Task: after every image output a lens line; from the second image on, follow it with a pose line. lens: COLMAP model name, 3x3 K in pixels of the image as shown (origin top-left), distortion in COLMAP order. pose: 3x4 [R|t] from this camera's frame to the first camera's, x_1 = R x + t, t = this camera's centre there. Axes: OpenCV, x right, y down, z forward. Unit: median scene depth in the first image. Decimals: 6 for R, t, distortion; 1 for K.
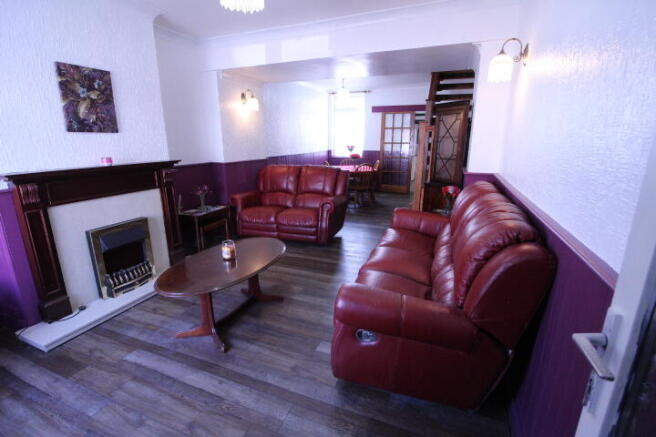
lens RADIAL K [[305.1, 0, 328.0], [0, 305.1, 218.5], [0, 0, 1]] dist [-0.003593, -0.000624]
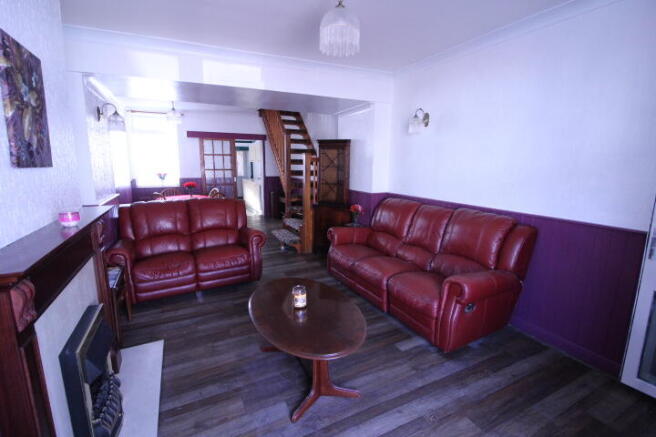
lens RADIAL K [[305.1, 0, 328.0], [0, 305.1, 218.5], [0, 0, 1]] dist [-0.003593, -0.000624]
pose [[0.661640, -0.133781, 0.737791, -0.297101], [0.185930, 0.982497, 0.011413, -0.038696], [-0.726404, 0.129626, 0.674933, 0.101930]]
